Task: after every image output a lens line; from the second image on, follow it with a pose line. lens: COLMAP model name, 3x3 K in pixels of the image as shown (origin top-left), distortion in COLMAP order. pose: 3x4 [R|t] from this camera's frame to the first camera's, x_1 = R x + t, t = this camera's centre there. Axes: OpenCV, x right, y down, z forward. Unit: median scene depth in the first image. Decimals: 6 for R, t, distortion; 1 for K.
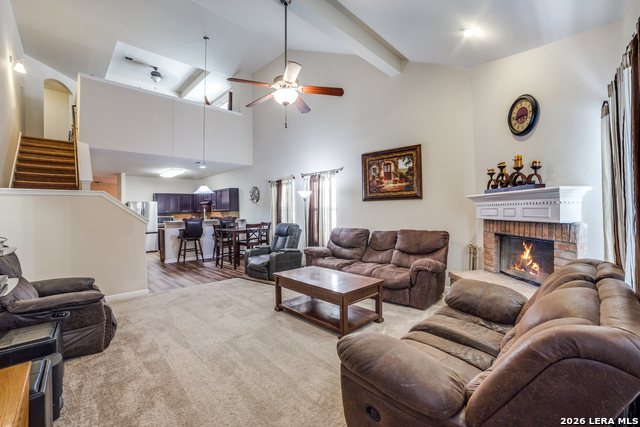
lens RADIAL K [[266.1, 0, 320.3], [0, 266.1, 220.1], [0, 0, 1]] dist [-0.103964, 0.037370]
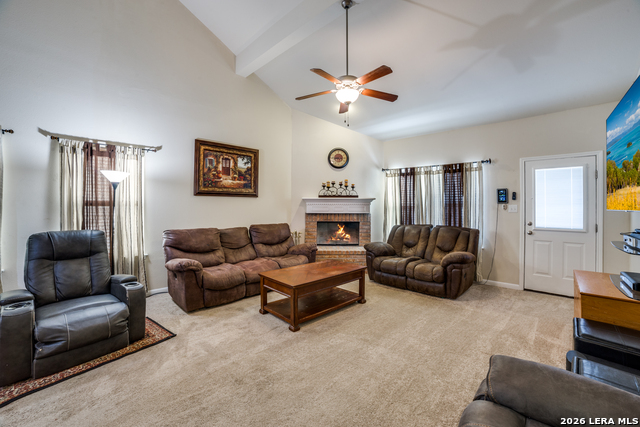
lens RADIAL K [[264.2, 0, 323.8], [0, 264.2, 207.1], [0, 0, 1]] dist [-0.100713, 0.034839]
pose [[0.002821, 0.012666, 0.999916, -0.677947], [0.032561, 0.999388, -0.012752, -0.012481], [-0.999466, 0.032594, 0.002407, 0.632255]]
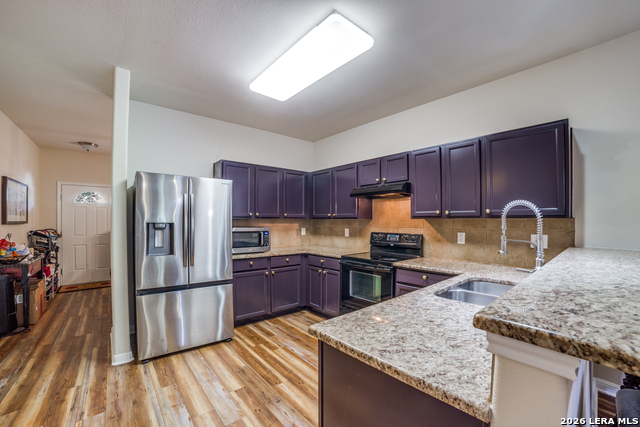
lens RADIAL K [[266.1, 0, 320.3], [0, 266.1, 220.1], [0, 0, 1]] dist [-0.103964, 0.037370]
pose [[0.995494, 0.020243, -0.092638, -0.928307], [-0.022974, 0.999330, -0.028506, -0.034494], [0.091999, 0.030505, 0.995292, 1.302859]]
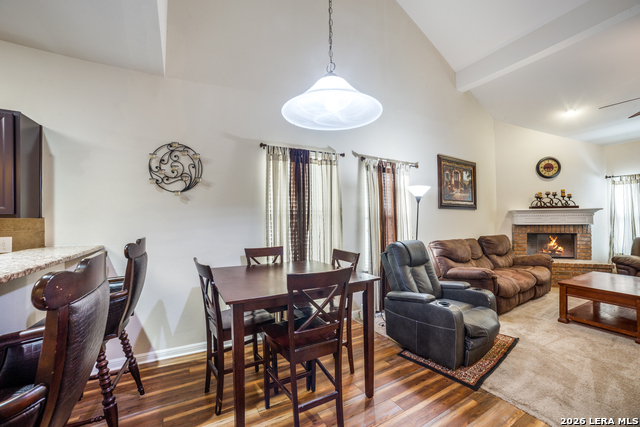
lens RADIAL K [[266.1, 0, 320.3], [0, 266.1, 220.1], [0, 0, 1]] dist [-0.103964, 0.037370]
pose [[0.278102, 0.016735, 0.960406, -0.806715], [0.039937, 0.998782, -0.028968, -0.025564], [-0.959721, 0.046411, 0.277095, 1.203908]]
